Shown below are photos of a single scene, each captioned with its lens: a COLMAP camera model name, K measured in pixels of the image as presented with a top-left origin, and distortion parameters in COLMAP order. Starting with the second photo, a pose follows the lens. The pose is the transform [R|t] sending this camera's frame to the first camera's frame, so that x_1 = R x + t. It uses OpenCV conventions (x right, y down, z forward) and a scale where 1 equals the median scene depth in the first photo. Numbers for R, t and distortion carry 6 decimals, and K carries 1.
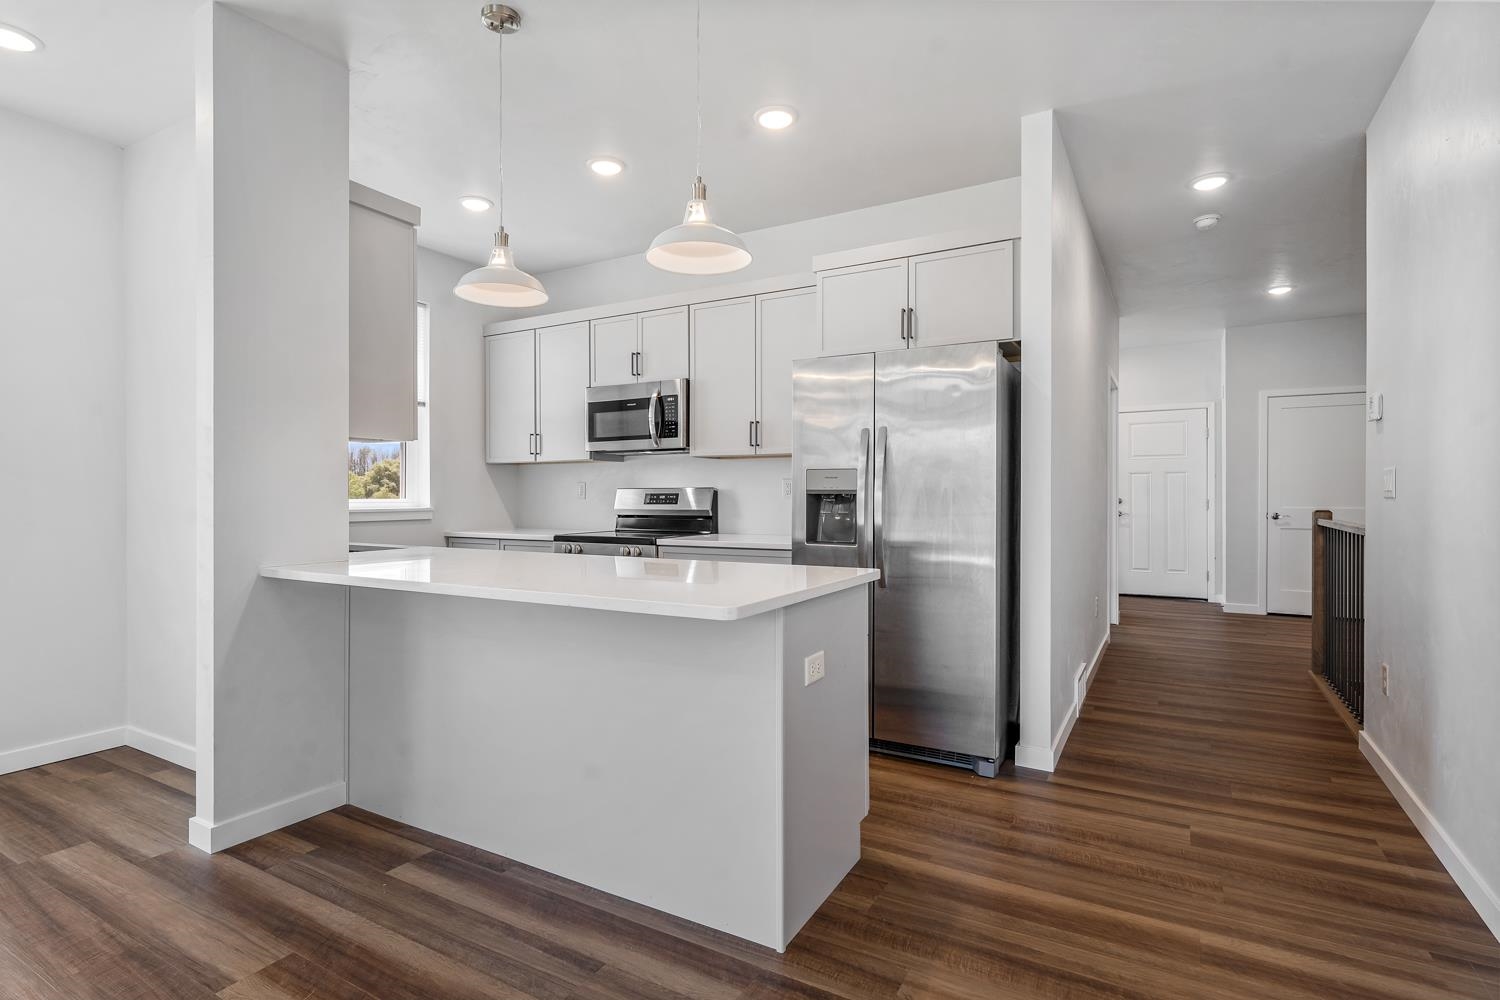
lens RADIAL K [[741.1, 0, 746.3], [0, 741.1, 497.7], [0, 0, 1]] dist [-0.001107, -0.000541]
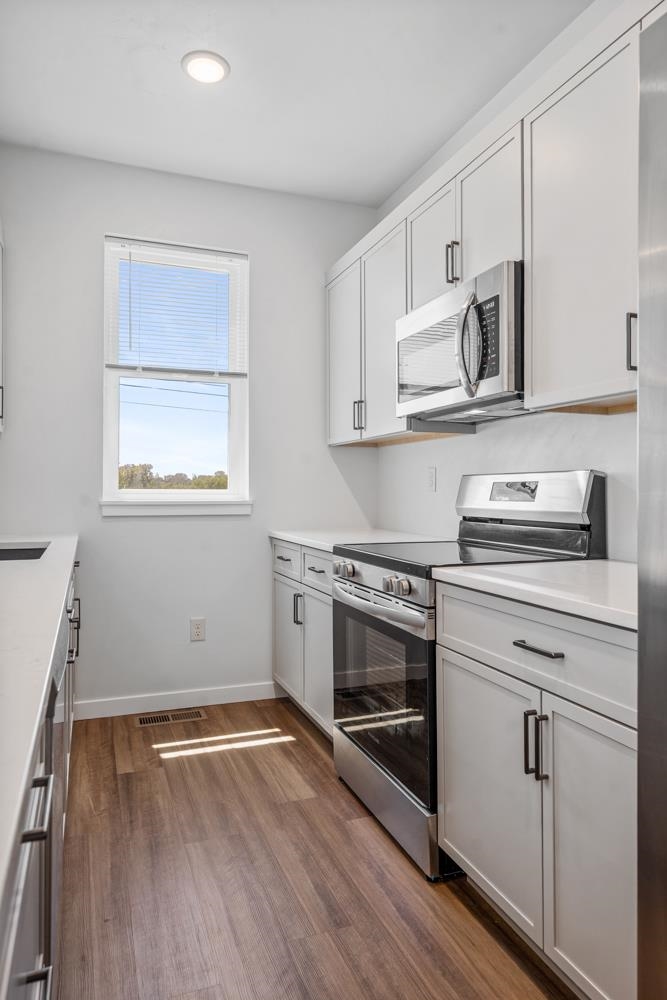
lens RADIAL K [[641.0, 0, 334.9], [0, 641.0, 482.0], [0, 0, 1]] dist [0.001493, -0.000229]
pose [[0.777452, -0.003280, -0.628934, 0.136405], [-0.005081, 0.999921, -0.011495, 0.000829], [0.628922, 0.012132, 0.777374, 0.756076]]
